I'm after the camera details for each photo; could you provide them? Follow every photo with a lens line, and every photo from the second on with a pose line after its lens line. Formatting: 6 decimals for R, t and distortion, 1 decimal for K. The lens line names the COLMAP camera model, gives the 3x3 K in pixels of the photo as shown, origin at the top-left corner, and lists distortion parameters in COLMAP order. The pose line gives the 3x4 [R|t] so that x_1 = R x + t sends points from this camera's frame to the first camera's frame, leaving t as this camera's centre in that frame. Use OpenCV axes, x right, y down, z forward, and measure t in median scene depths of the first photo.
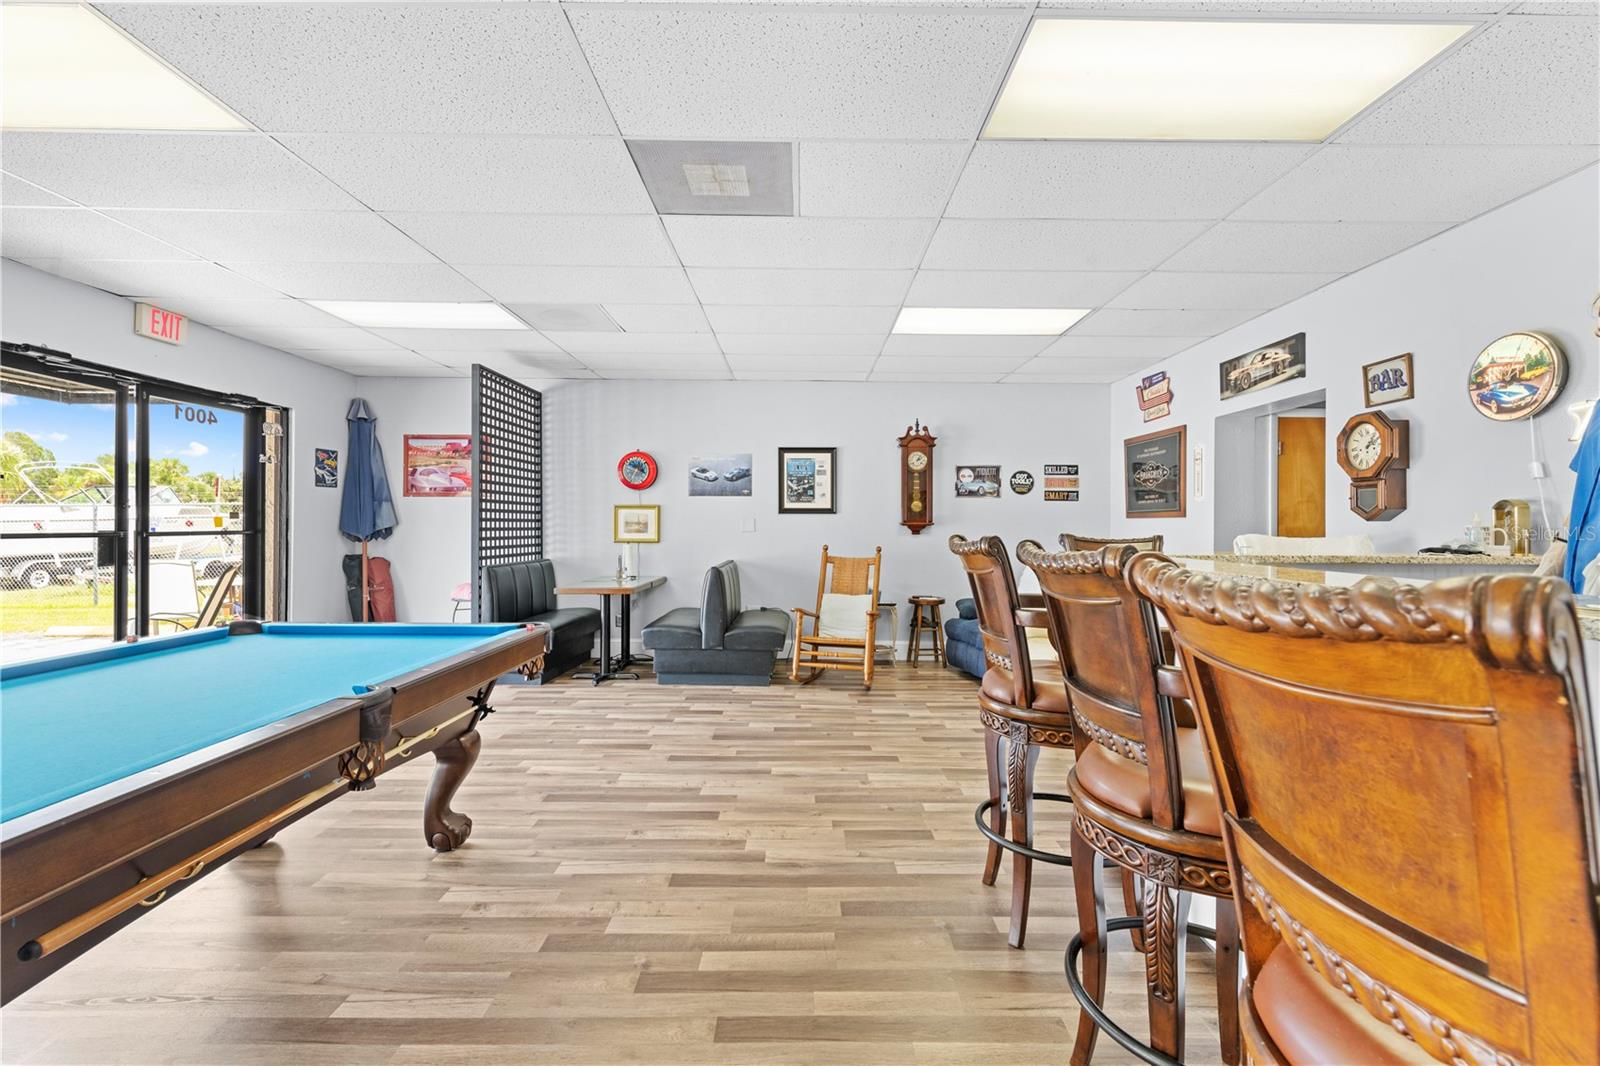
lens RADIAL K [[684.5, 0, 804.3], [0, 684.5, 520.0], [0, 0, 1]] dist [-0.000659, 0.000127]
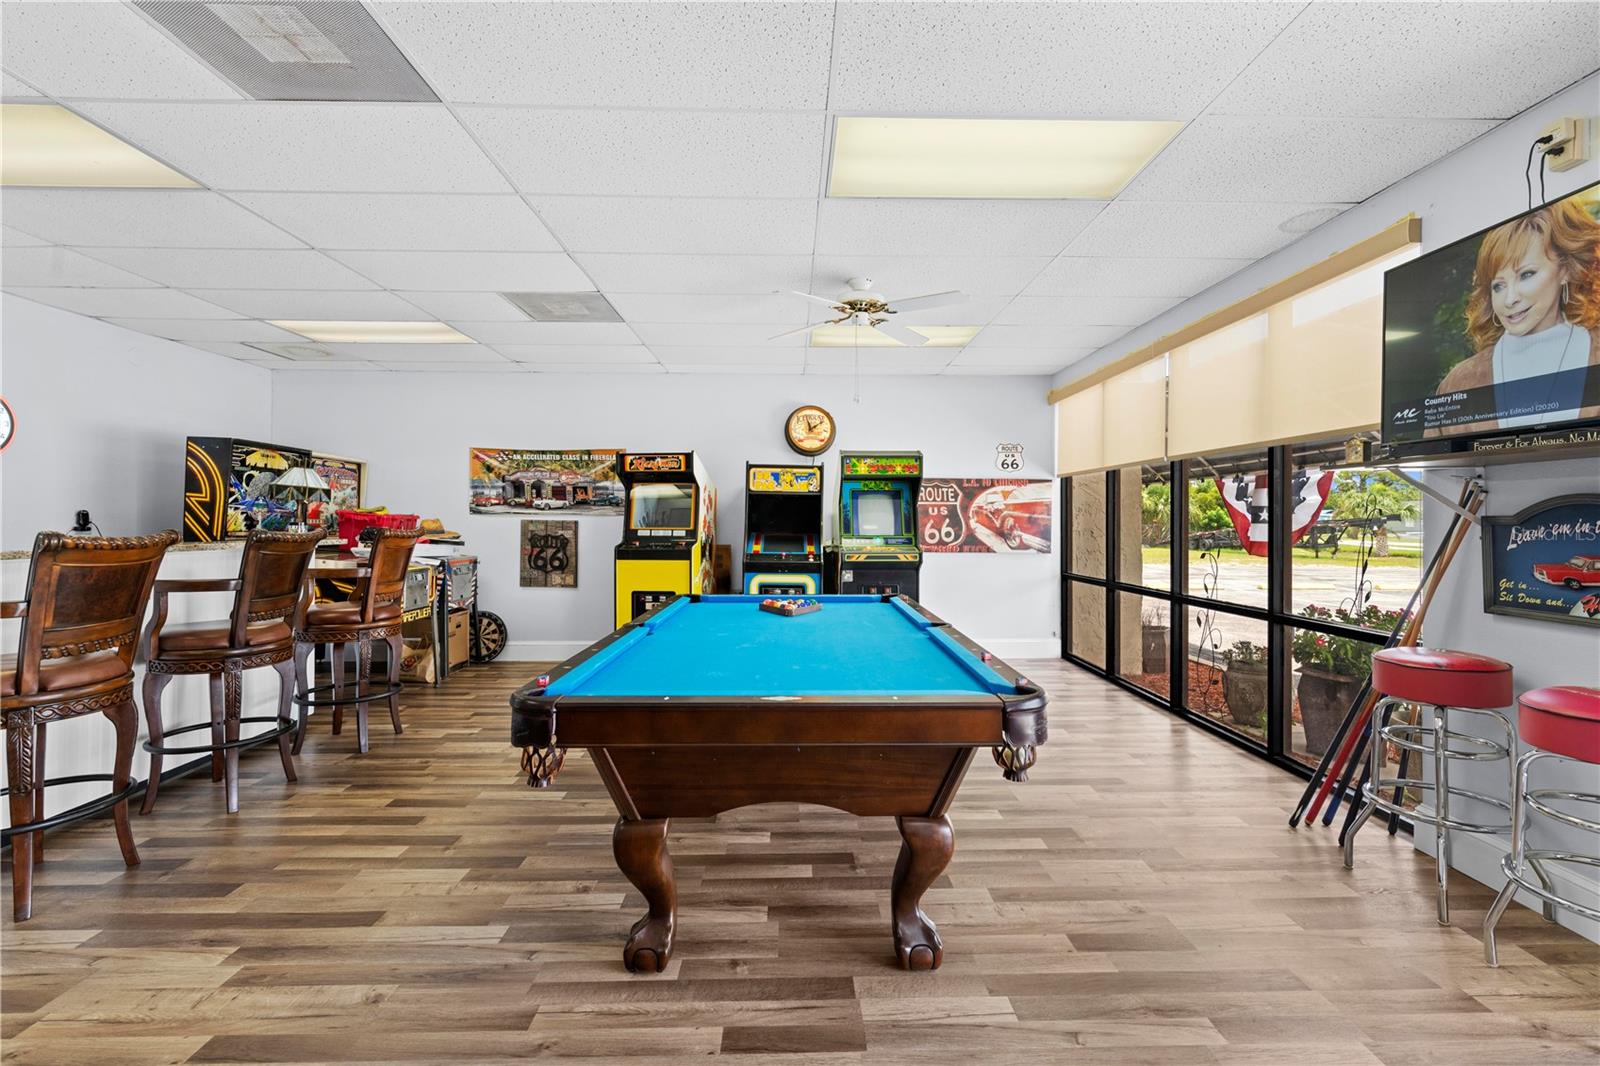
lens RADIAL K [[701.1, 0, 805.7], [0, 701.1, 519.9], [0, 0, 1]] dist [0.001318, 0.000406]
pose [[-0.999922, -0.008552, -0.009070, -0.419829], [-0.008478, 0.999931, -0.008115, 0.003144], [0.009139, -0.008037, -0.999926, 1.091934]]
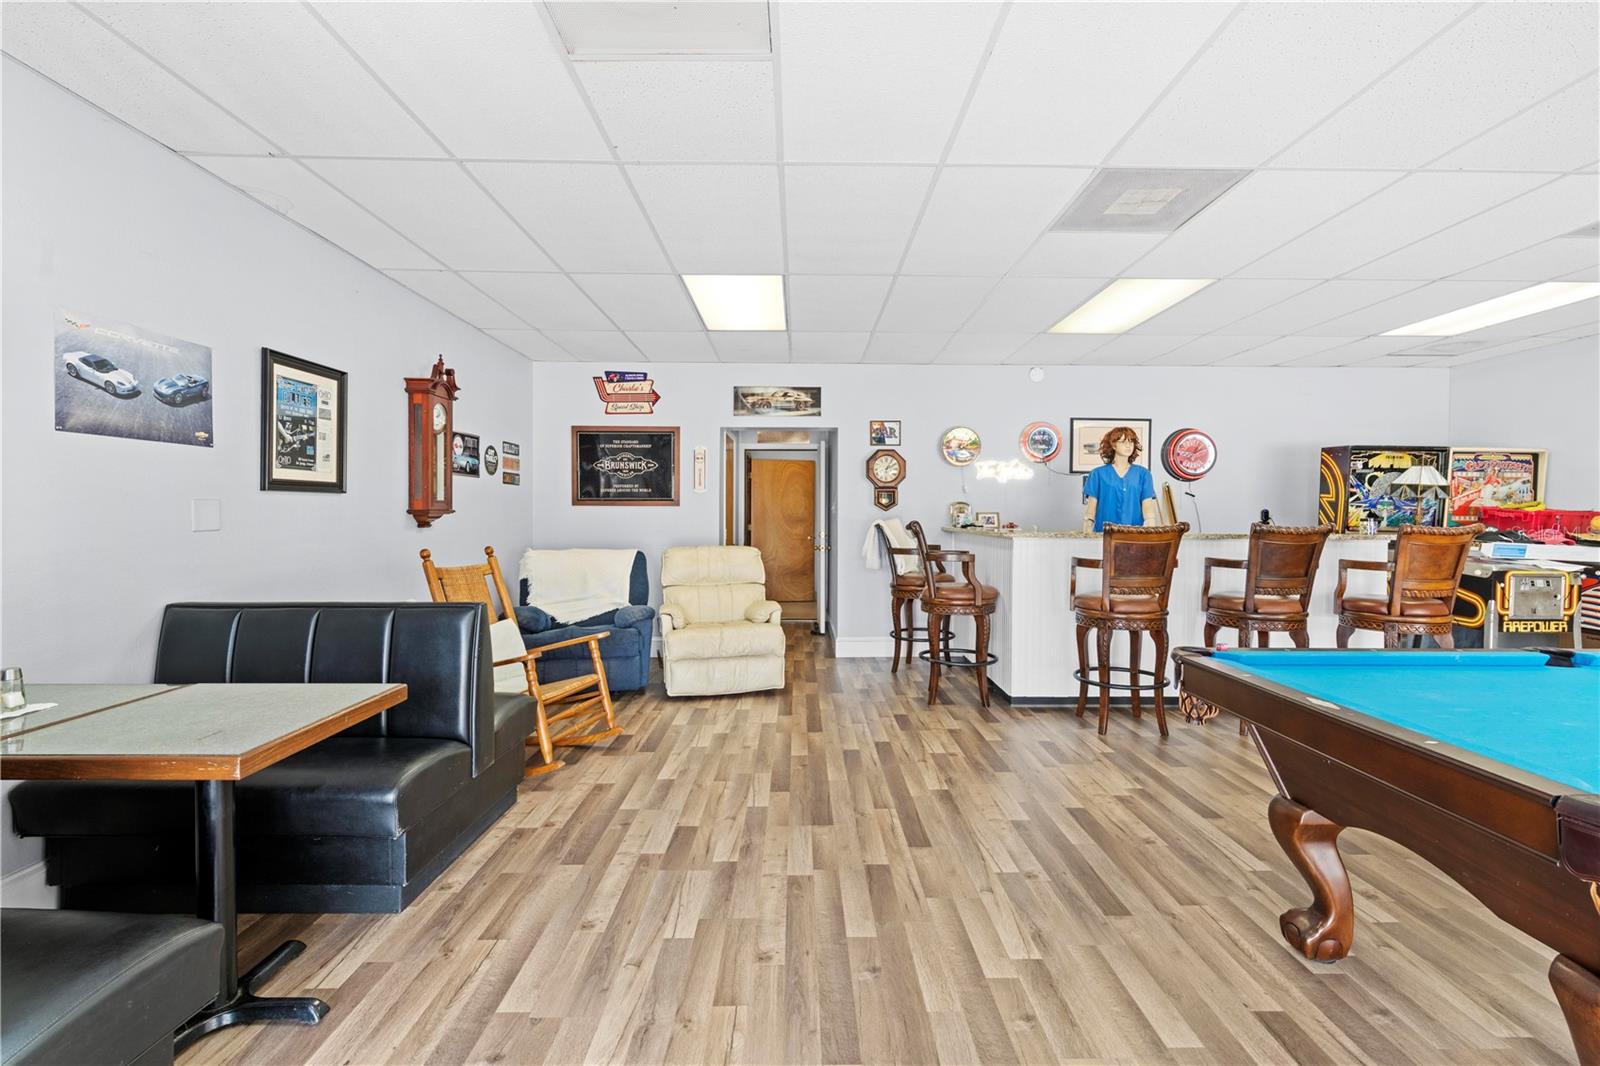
lens RADIAL K [[701.1, 0, 805.7], [0, 701.1, 519.9], [0, 0, 1]] dist [0.001318, 0.000406]
pose [[0.000665, -0.014411, 0.999896, -0.793048], [-0.010546, 0.999840, 0.014417, 0.000189], [-0.999944, -0.010555, 0.000513, 0.968065]]
